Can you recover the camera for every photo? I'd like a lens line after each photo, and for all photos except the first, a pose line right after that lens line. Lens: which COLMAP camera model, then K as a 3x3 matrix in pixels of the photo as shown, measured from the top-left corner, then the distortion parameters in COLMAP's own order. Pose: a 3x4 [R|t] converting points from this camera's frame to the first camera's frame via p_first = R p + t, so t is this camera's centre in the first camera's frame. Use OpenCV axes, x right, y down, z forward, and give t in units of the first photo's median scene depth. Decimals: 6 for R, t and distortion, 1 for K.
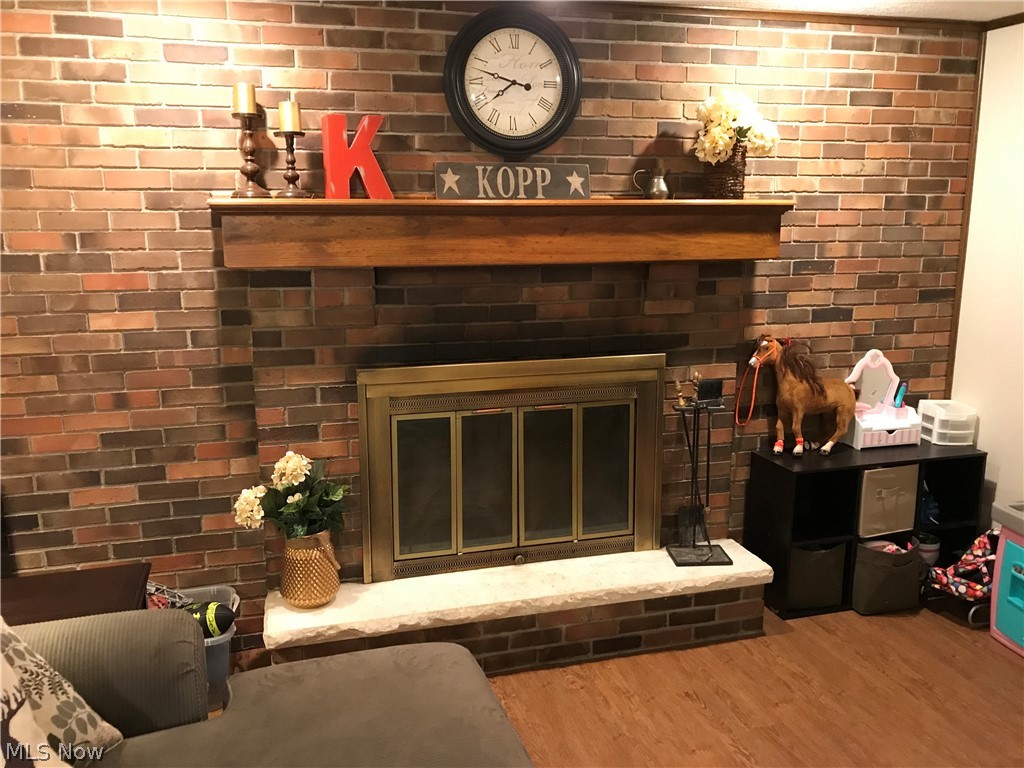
lens RADIAL K [[838.1, 0, 505.4], [0, 838.1, 383.0], [0, 0, 1]] dist [0.009079, -0.011920]
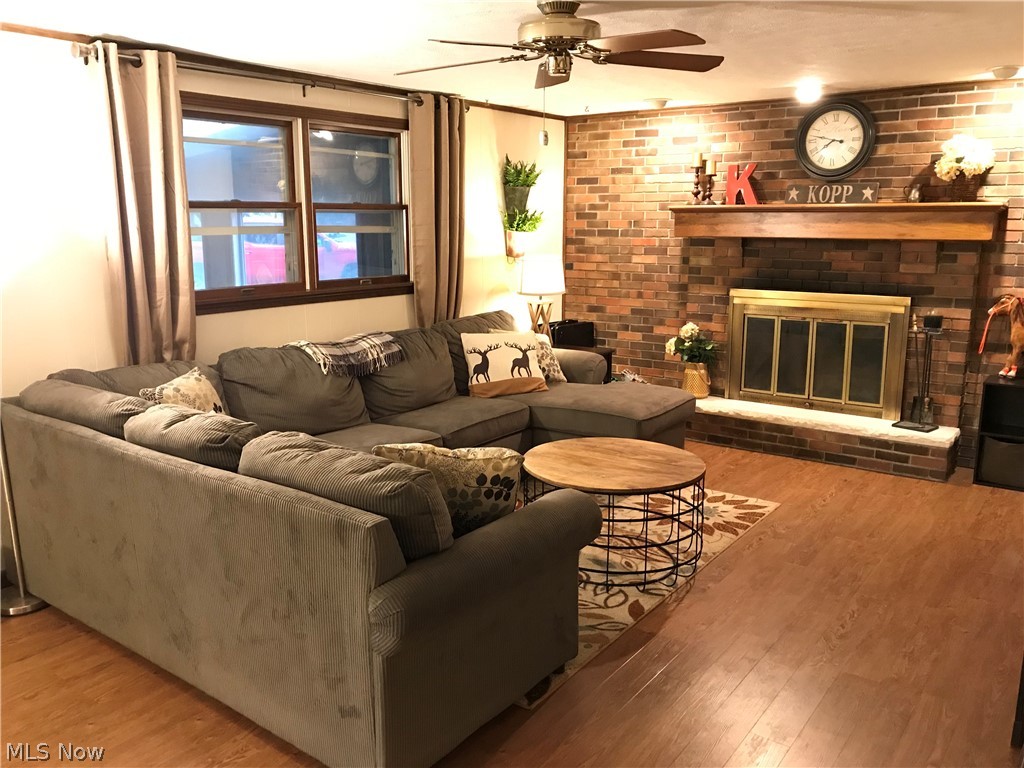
lens RADIAL K [[838.1, 0, 505.4], [0, 838.1, 383.0], [0, 0, 1]] dist [0.009079, -0.011920]
pose [[0.615403, 0.155237, -0.772775, 1.079773], [-0.152410, 0.985347, 0.076566, 0.135172], [0.773337, 0.070659, 0.630045, -0.678070]]
